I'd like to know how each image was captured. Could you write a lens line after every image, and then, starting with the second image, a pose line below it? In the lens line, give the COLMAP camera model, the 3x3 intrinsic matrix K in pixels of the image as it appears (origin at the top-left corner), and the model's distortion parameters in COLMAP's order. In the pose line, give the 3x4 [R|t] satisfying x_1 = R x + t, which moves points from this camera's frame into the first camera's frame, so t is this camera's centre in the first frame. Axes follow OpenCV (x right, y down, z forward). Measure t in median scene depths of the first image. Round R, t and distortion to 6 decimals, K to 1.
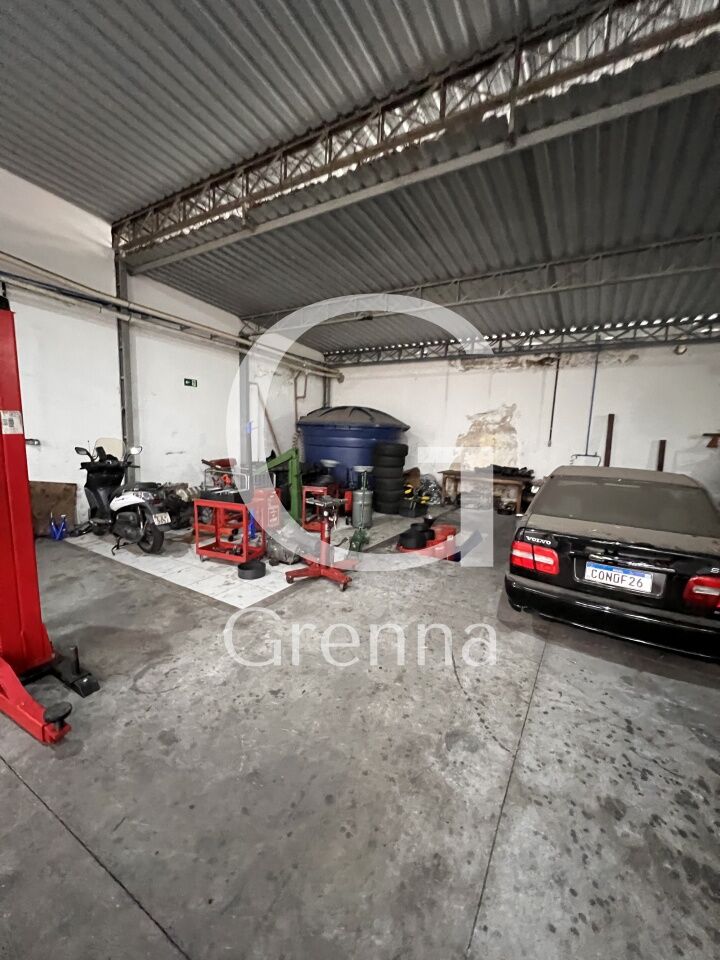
lens RADIAL K [[381.7, 0, 360.0], [0, 381.7, 480.0], [0, 0, 1]] dist [0.000634, 0.000056]
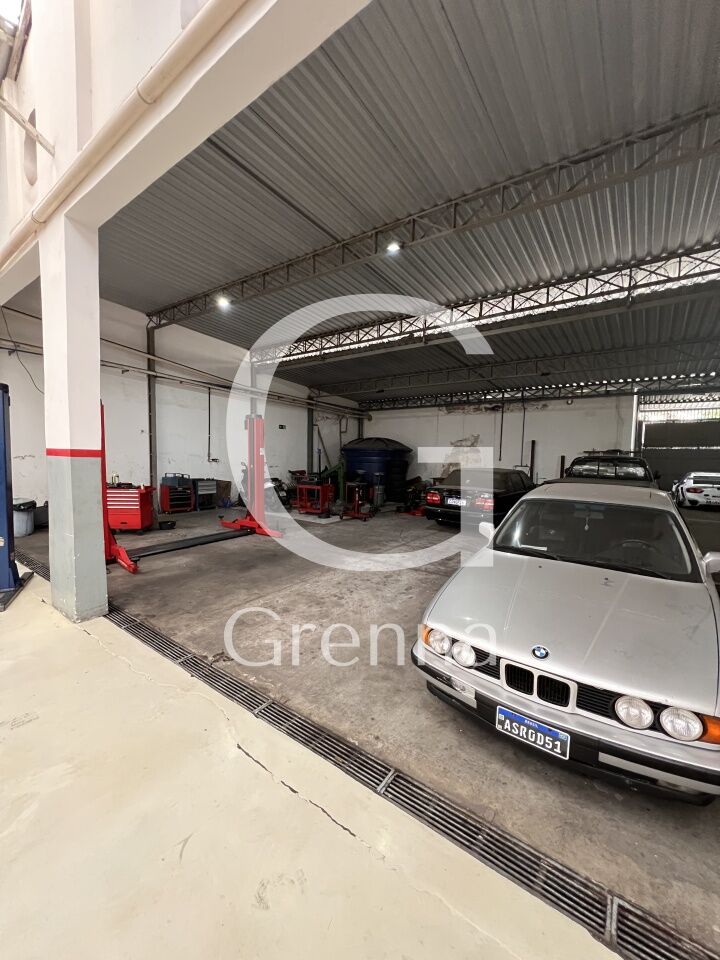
lens RADIAL K [[385.5, 0, 360.0], [0, 385.5, 480.0], [0, 0, 1]] dist [-0.001887, -0.000143]
pose [[0.994855, -0.007990, -0.100995, 0.080921], [0.001846, 0.998149, -0.060787, 0.087972], [0.101294, 0.060288, 0.993028, -0.644670]]
